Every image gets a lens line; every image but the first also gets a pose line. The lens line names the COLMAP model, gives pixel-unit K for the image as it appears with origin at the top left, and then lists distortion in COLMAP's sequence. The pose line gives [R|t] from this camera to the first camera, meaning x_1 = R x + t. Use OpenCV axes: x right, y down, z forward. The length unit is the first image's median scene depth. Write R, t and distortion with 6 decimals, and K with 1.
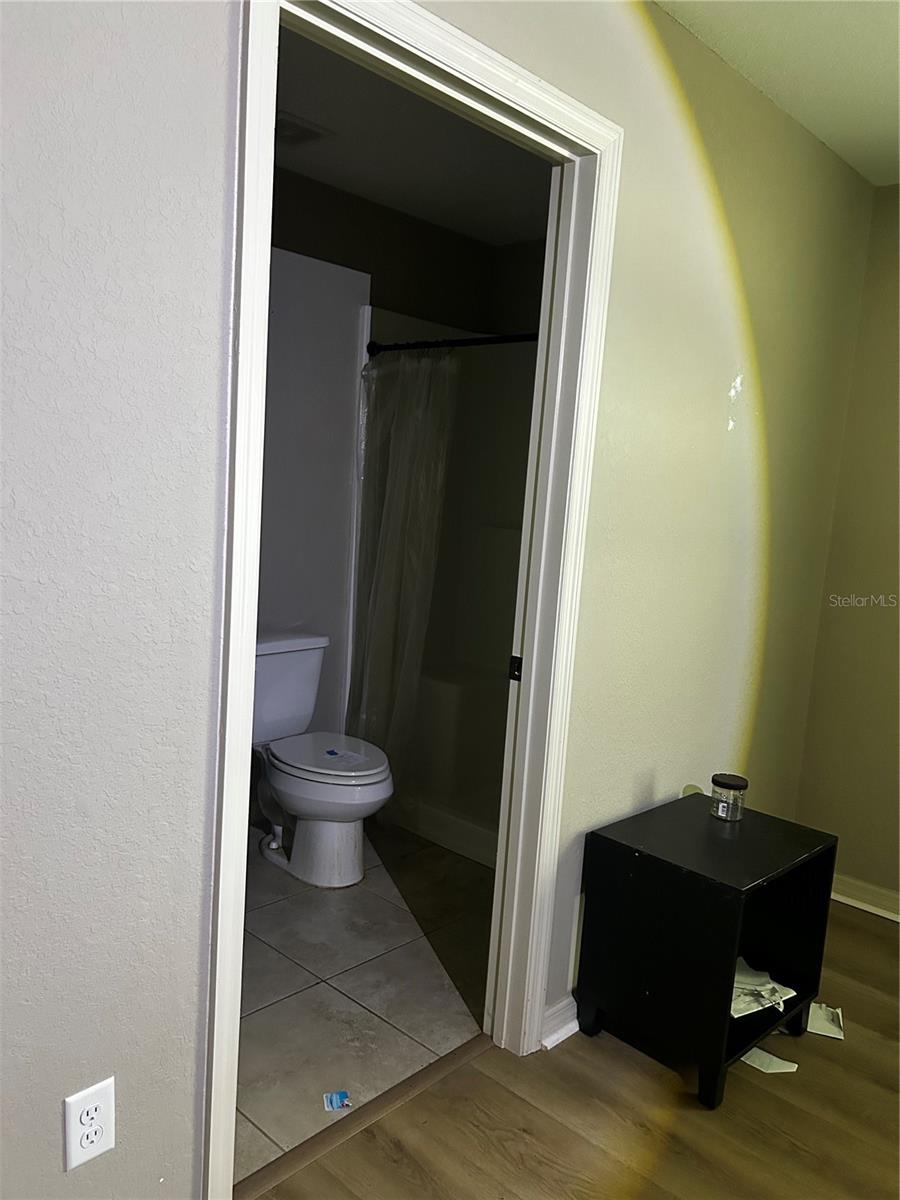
lens RADIAL K [[912.2, 0, 444.9], [0, 912.2, 613.0], [0, 0, 1]] dist [0.052453, -0.050836]
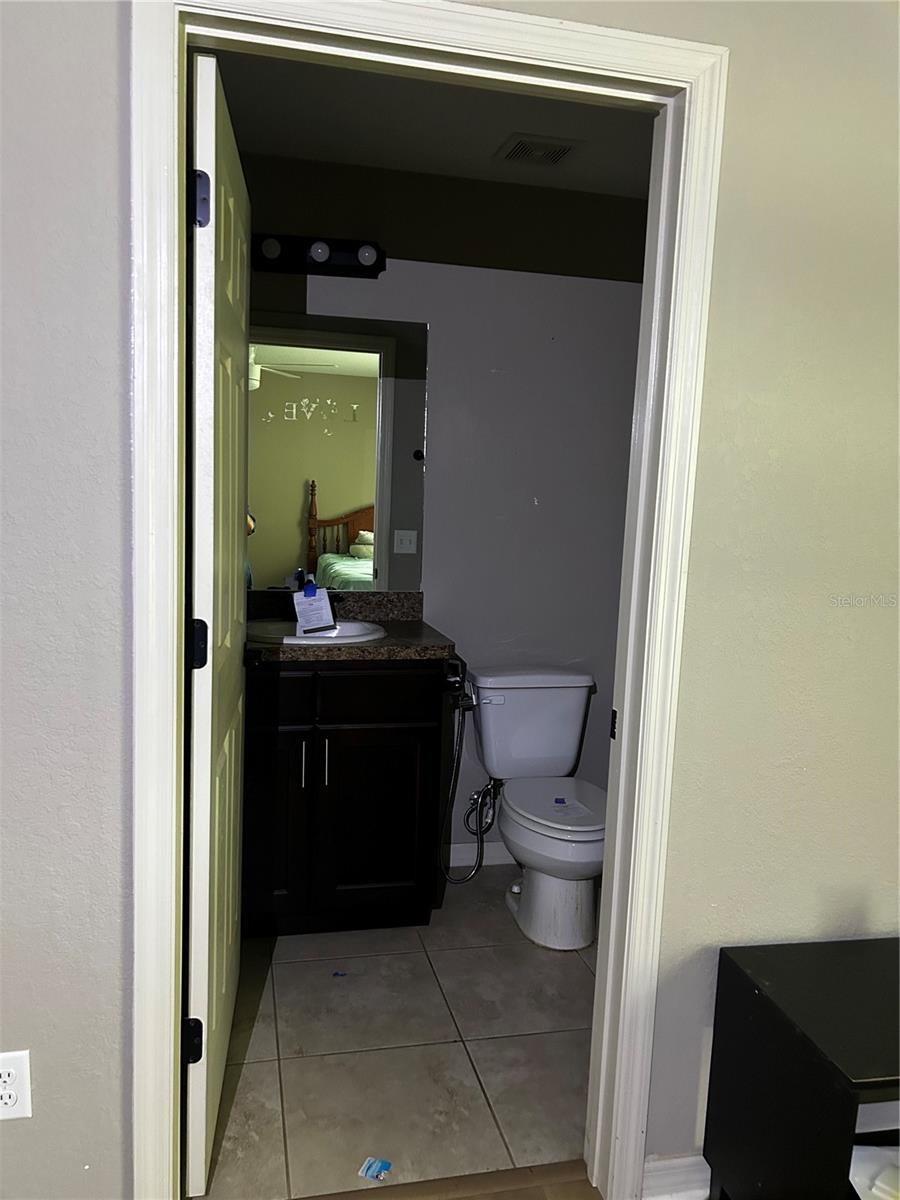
lens RADIAL K [[912.2, 0, 442.7], [0, 912.2, 610.2], [0, 0, 1]] dist [0.052453, -0.050836]
pose [[0.830219, 0.040776, -0.555944, 0.387820], [-0.065884, 0.997508, -0.025225, -0.011255], [0.553530, 0.057570, 0.830837, 0.209181]]
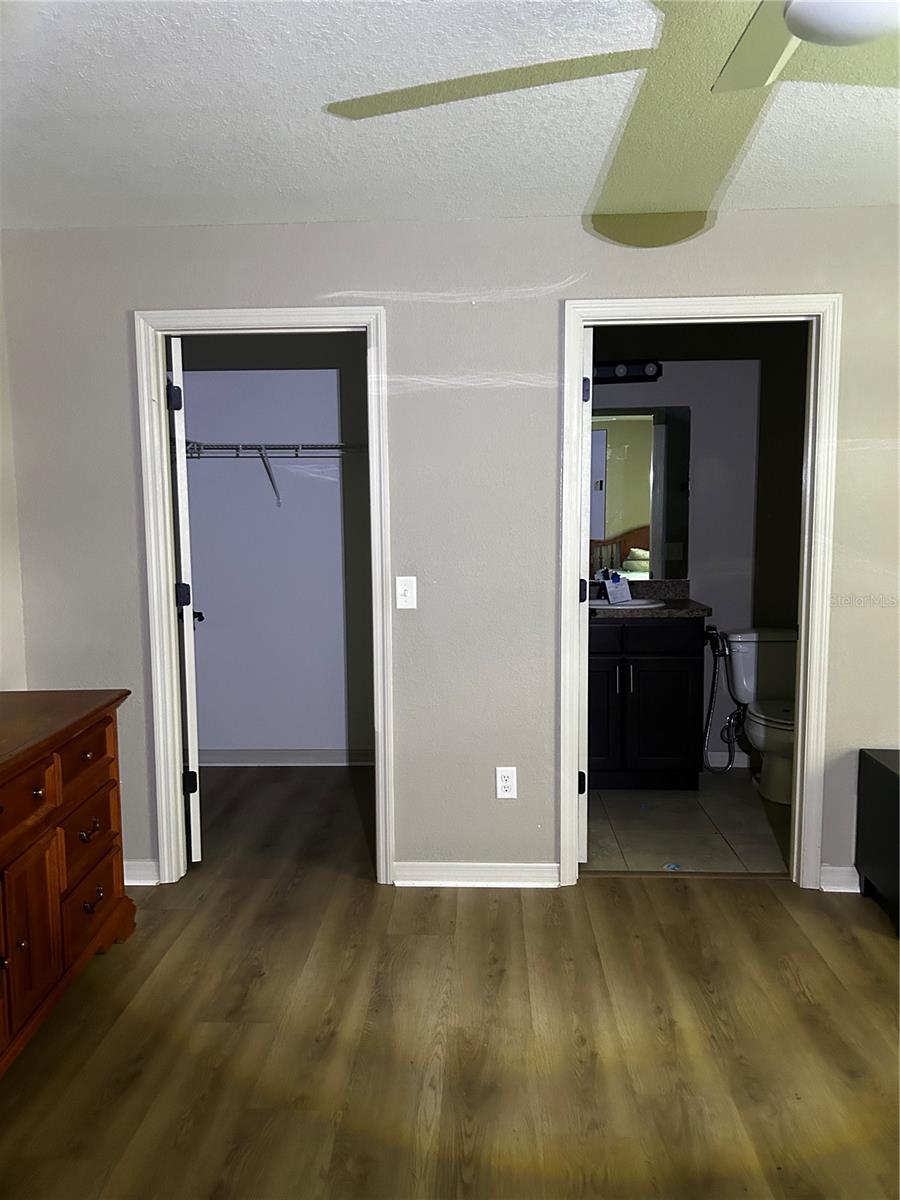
lens RADIAL K [[912.2, 0, 445.0], [0, 912.2, 600.6], [0, 0, 1]] dist [0.052453, -0.050836]
pose [[0.646074, 0.005334, -0.763257, 0.850141], [-0.063270, 0.996908, -0.046590, 0.114626], [0.760648, 0.078392, 0.644414, -0.460444]]
